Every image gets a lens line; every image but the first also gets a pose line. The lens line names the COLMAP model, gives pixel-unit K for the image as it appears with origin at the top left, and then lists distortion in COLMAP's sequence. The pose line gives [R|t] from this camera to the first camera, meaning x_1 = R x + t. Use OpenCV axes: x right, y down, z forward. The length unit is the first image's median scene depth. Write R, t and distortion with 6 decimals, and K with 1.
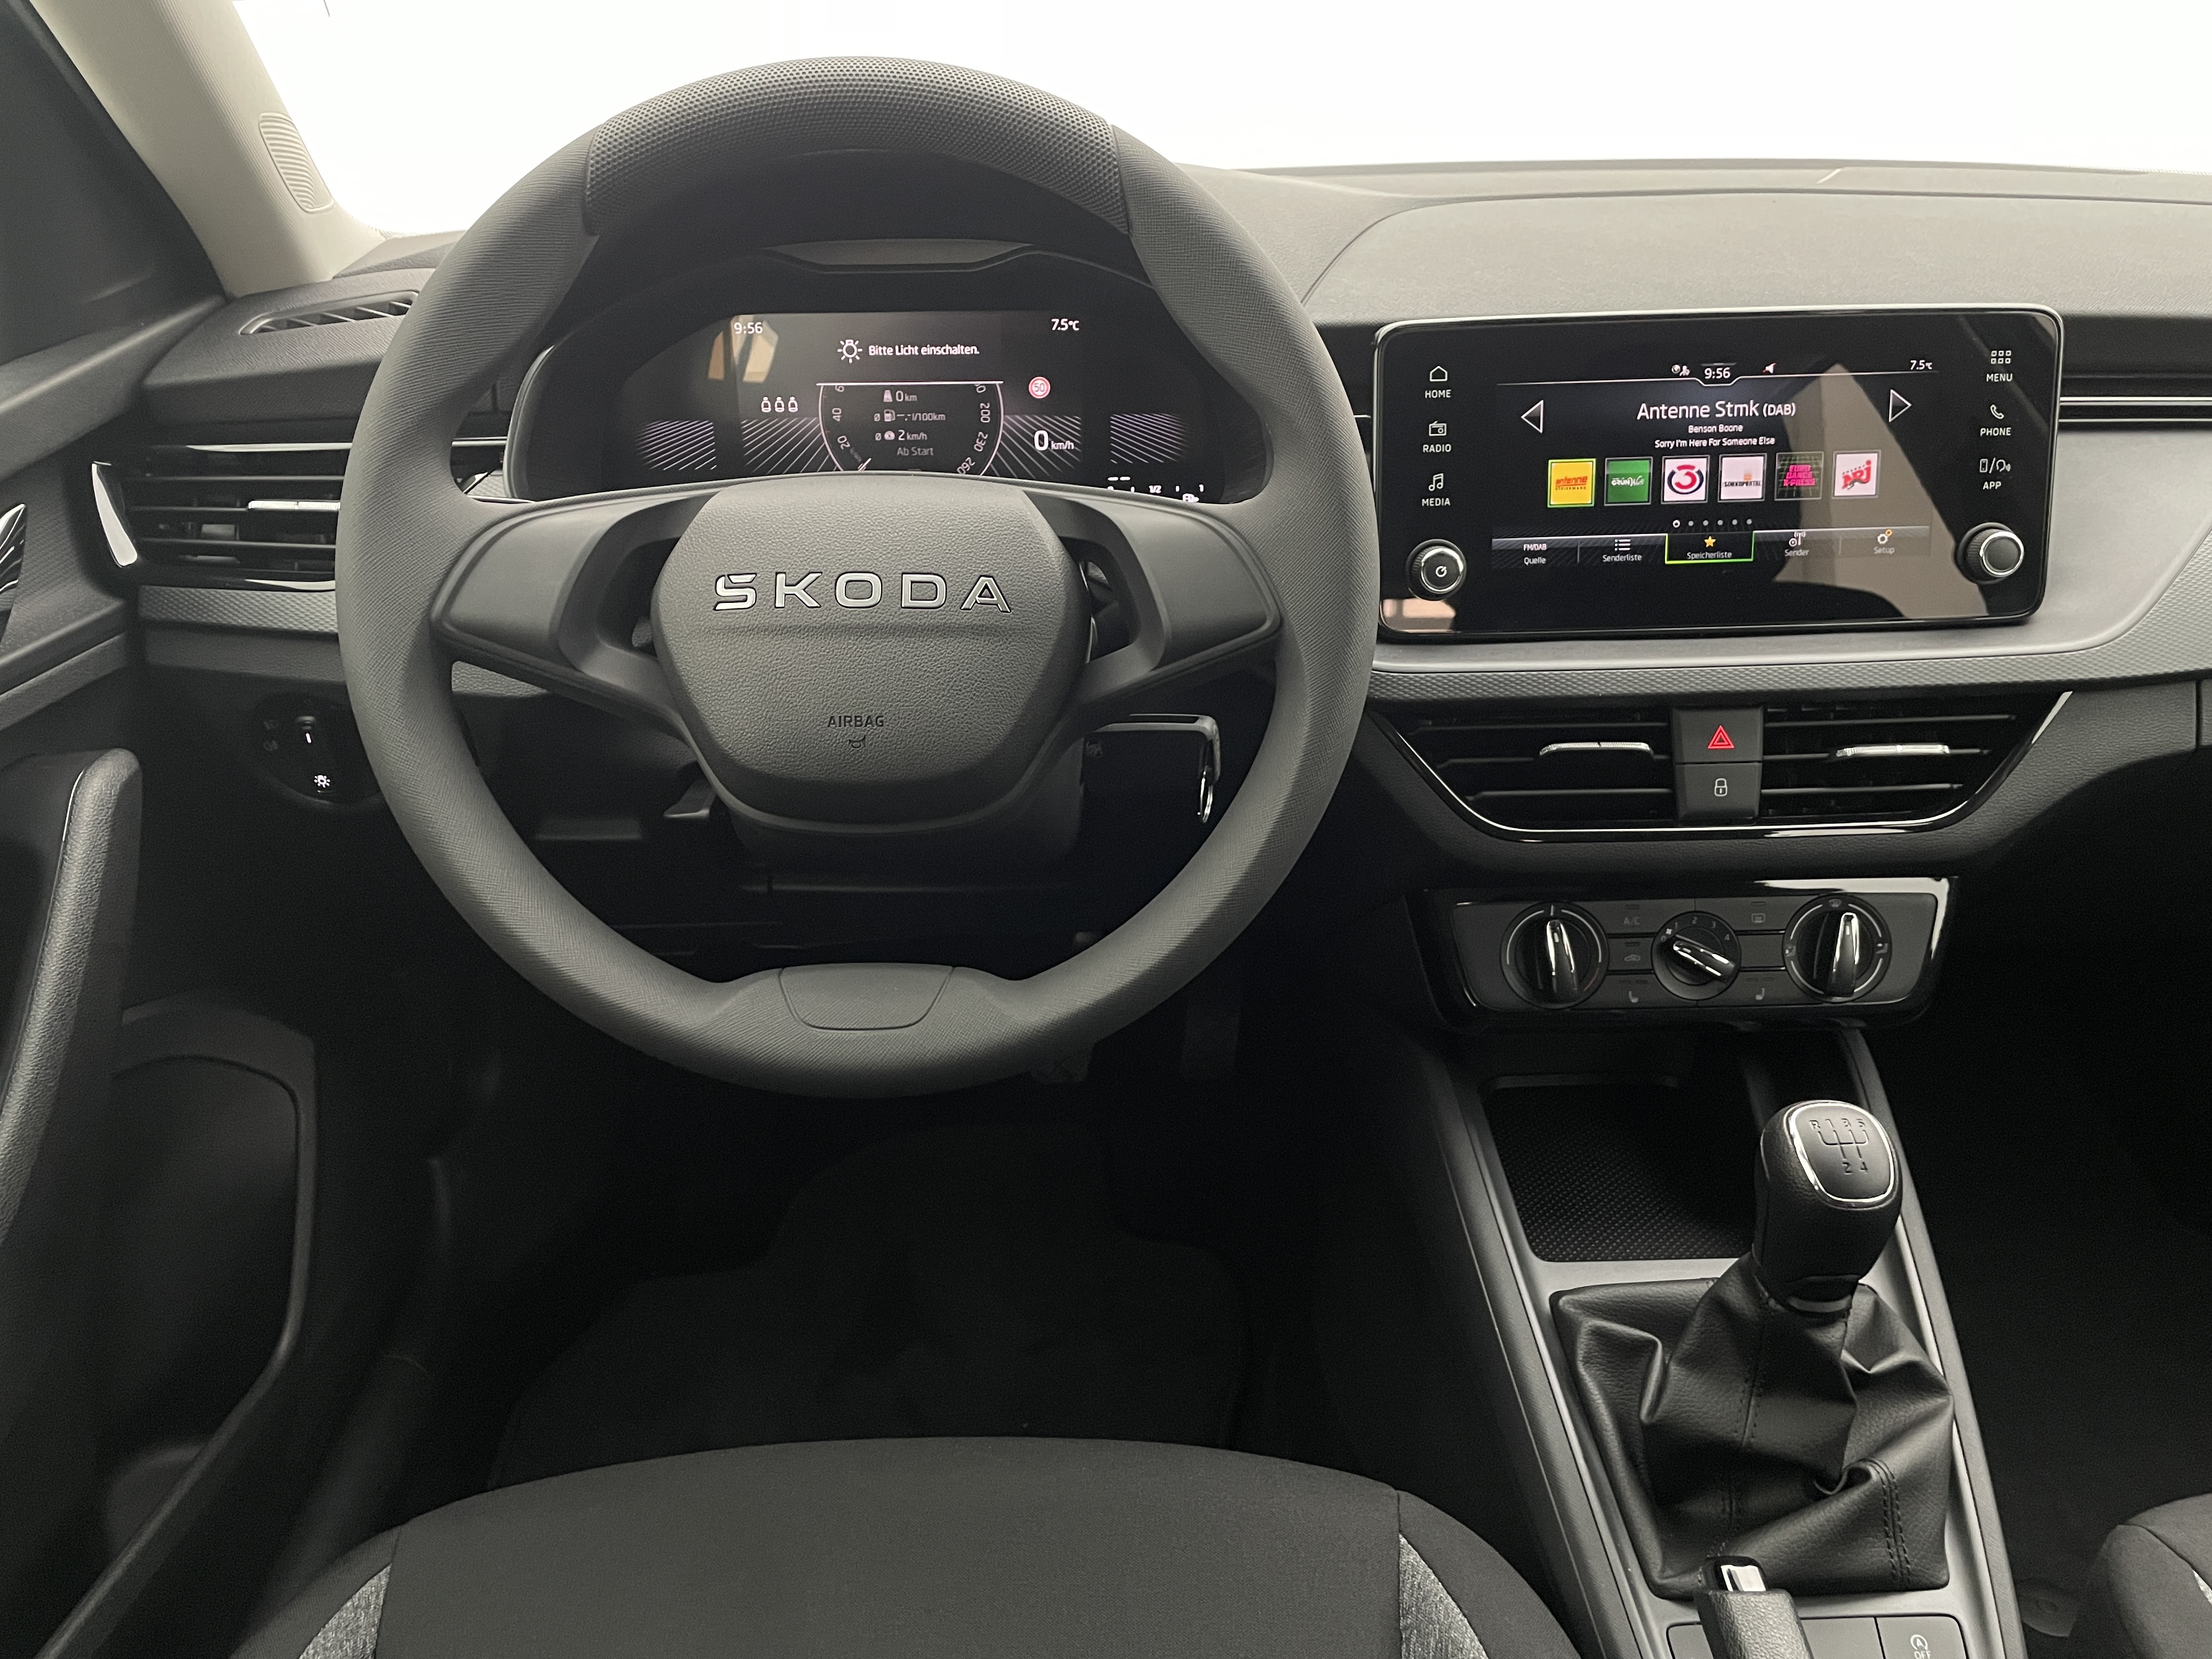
lens RADIAL K [[1714.6, 0, 1066.2], [0, 1714.6, 824.9], [0, 0, 1]] dist [0.062232, -0.112572]
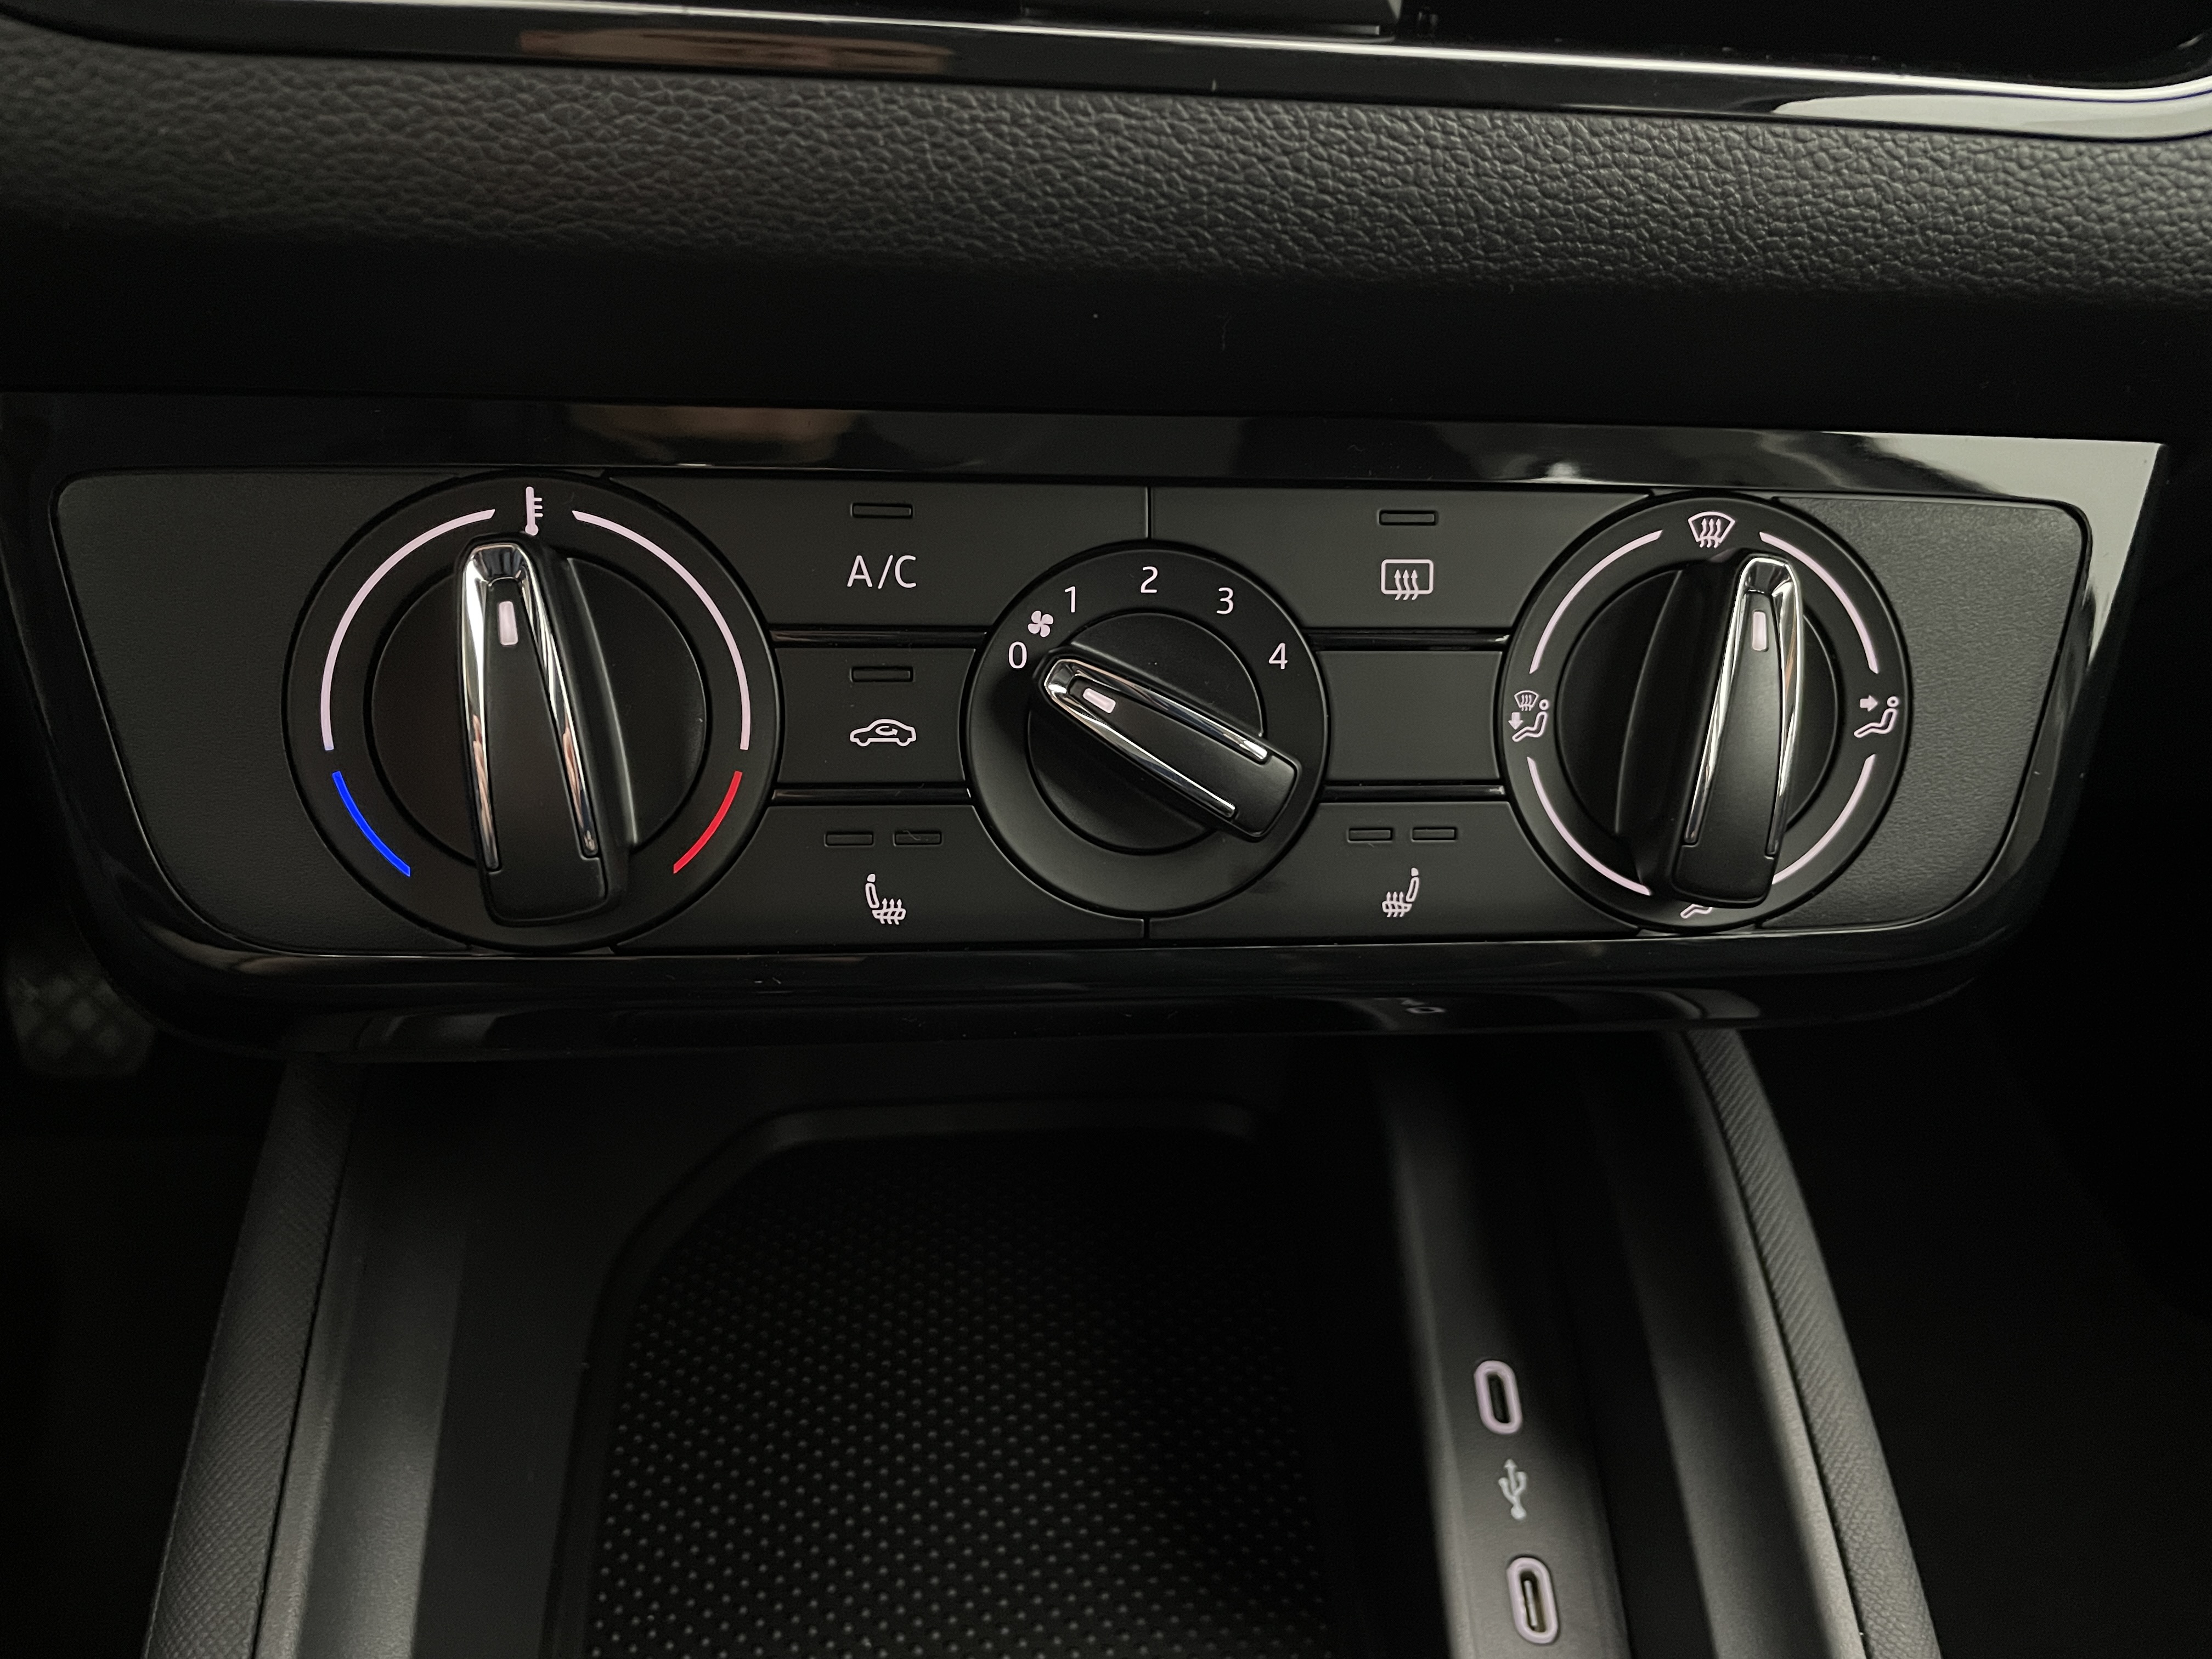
lens RADIAL K [[1714.6, 0, 1105.1], [0, 1714.6, 841.0], [0, 0, 1]] dist [0.062232, -0.112572]
pose [[0.991624, 0.016729, 0.128067, 0.342411], [-0.025018, 0.997675, 0.063392, 0.079613], [-0.126709, -0.066065, 0.989738, 0.796615]]
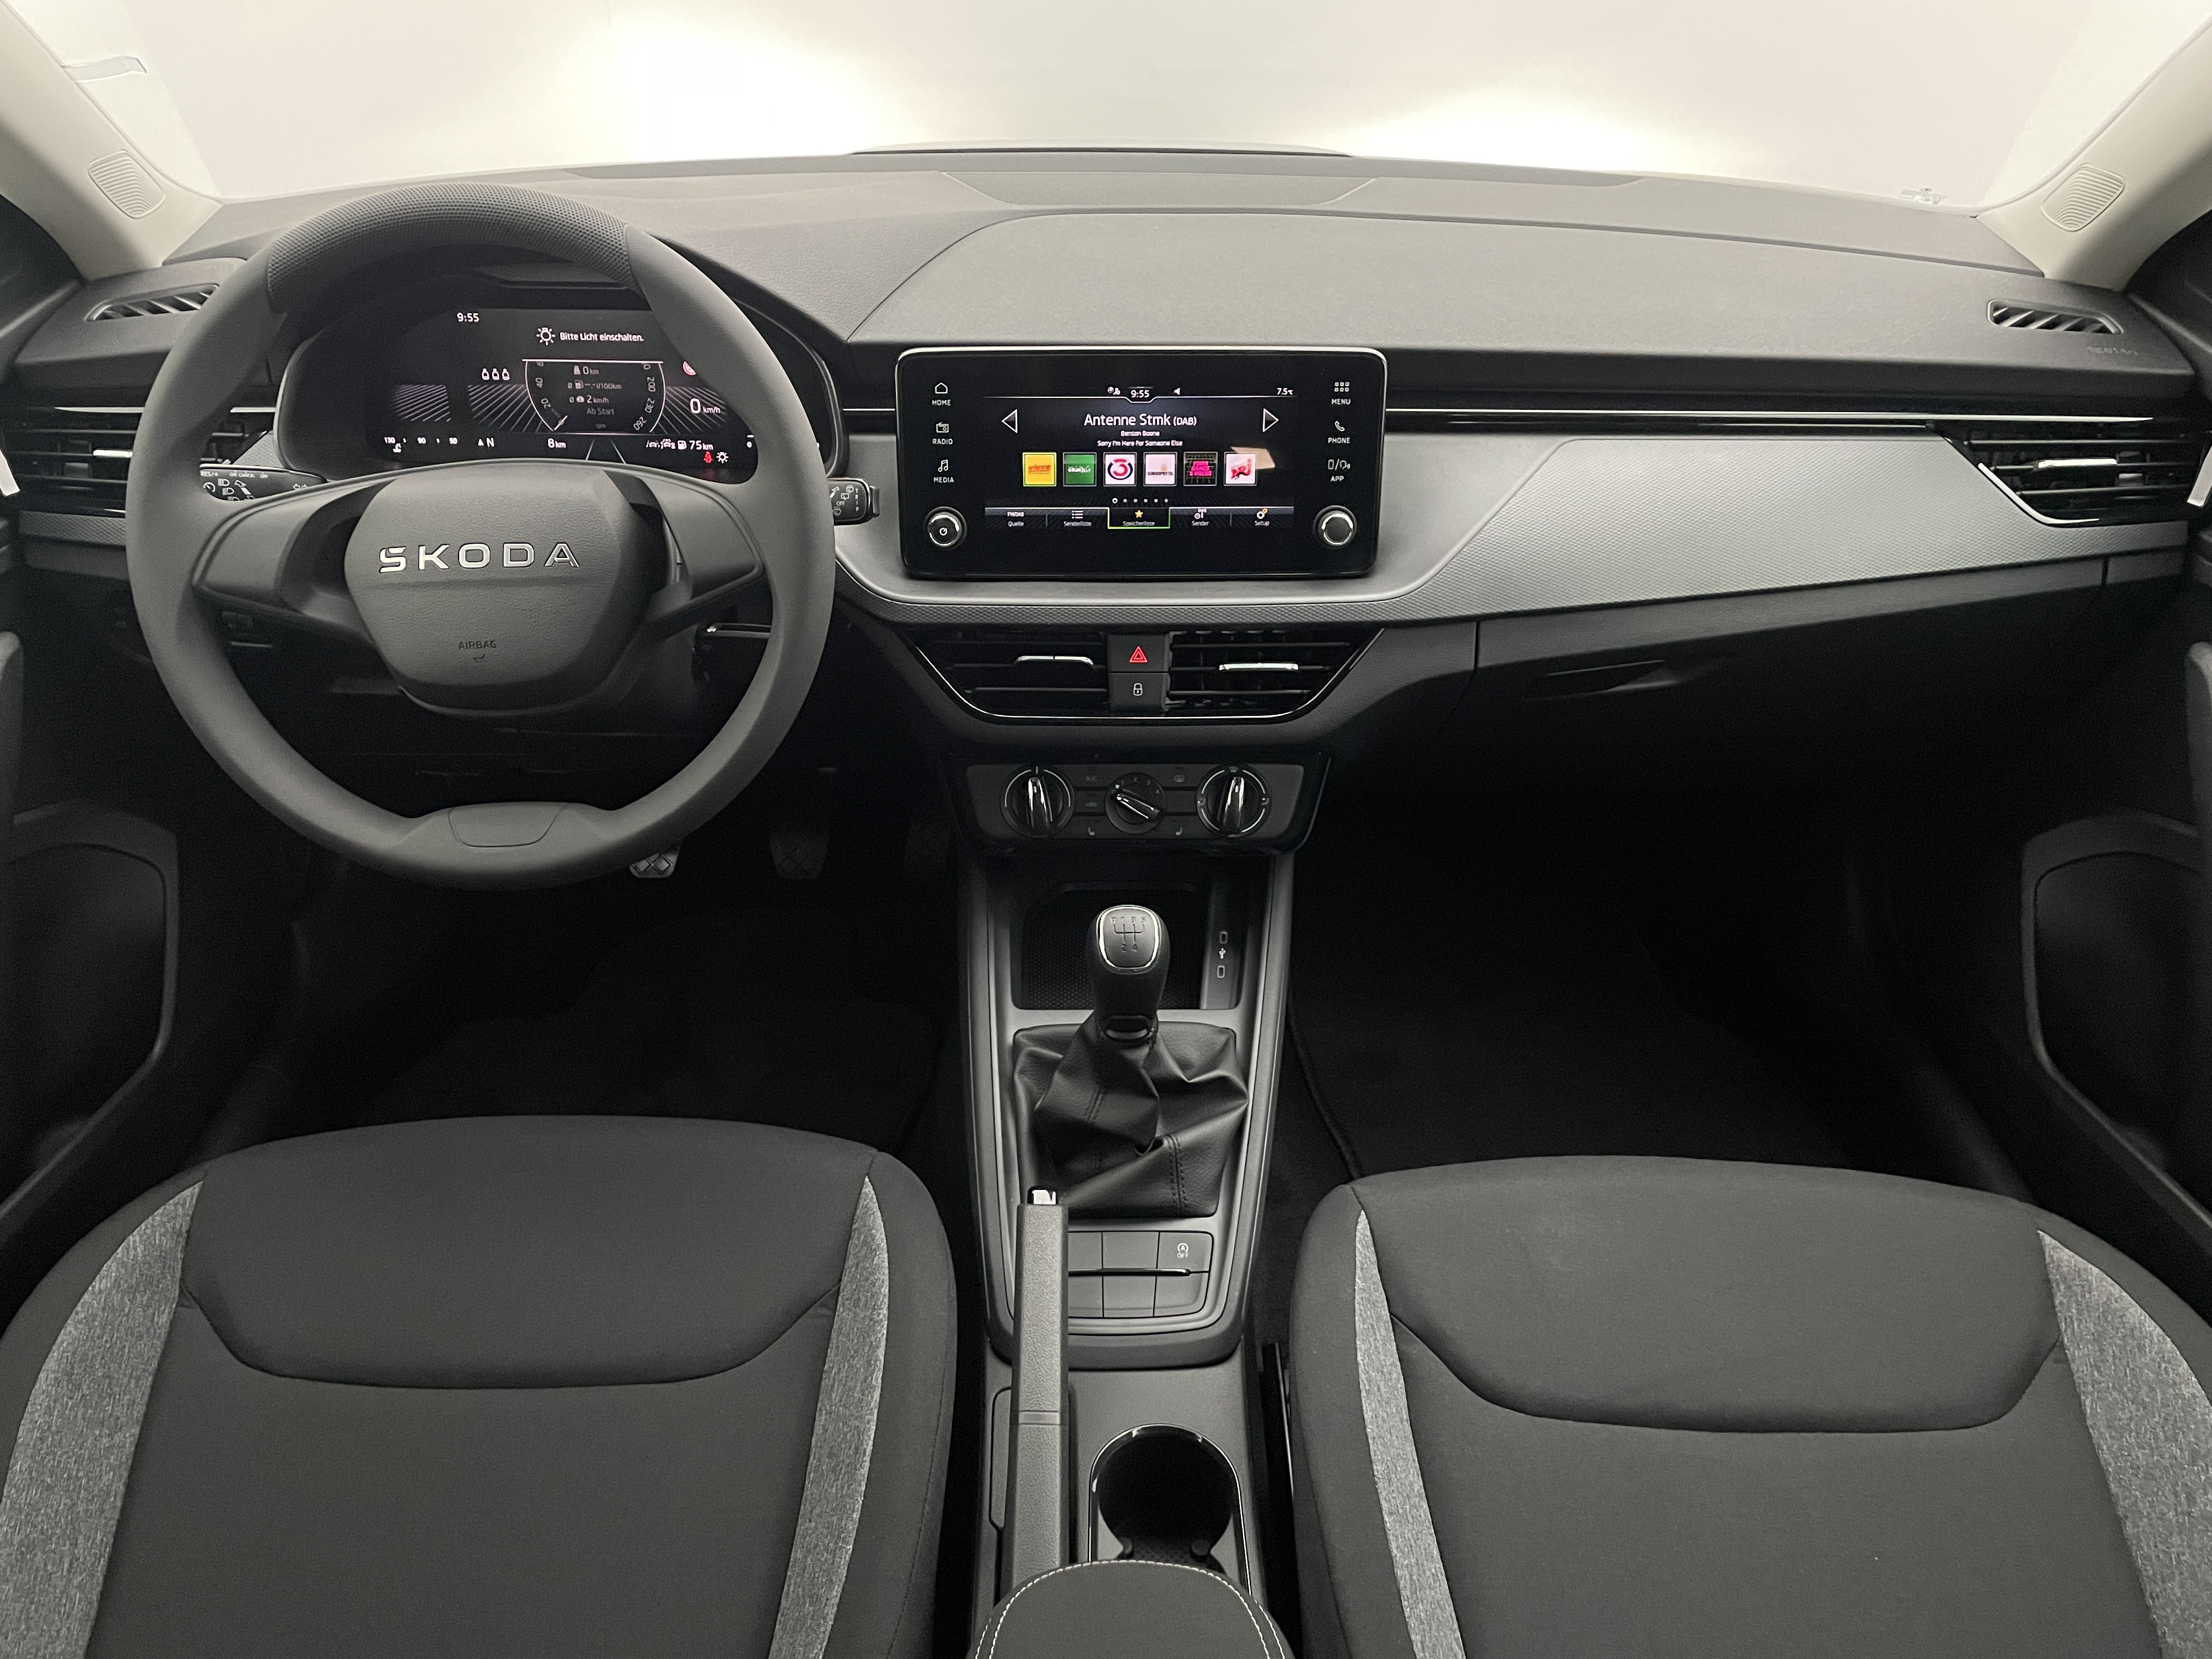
lens RADIAL K [[1689.1, 0, 1105.7], [0, 1689.1, 846.4], [0, 0, 1]] dist [0.055099, -0.102629]
pose [[0.999589, 0.023373, 0.016599, 0.330967], [-0.025450, 0.990024, 0.138580, -0.086286], [-0.013195, -0.138946, 0.990212, -0.410849]]
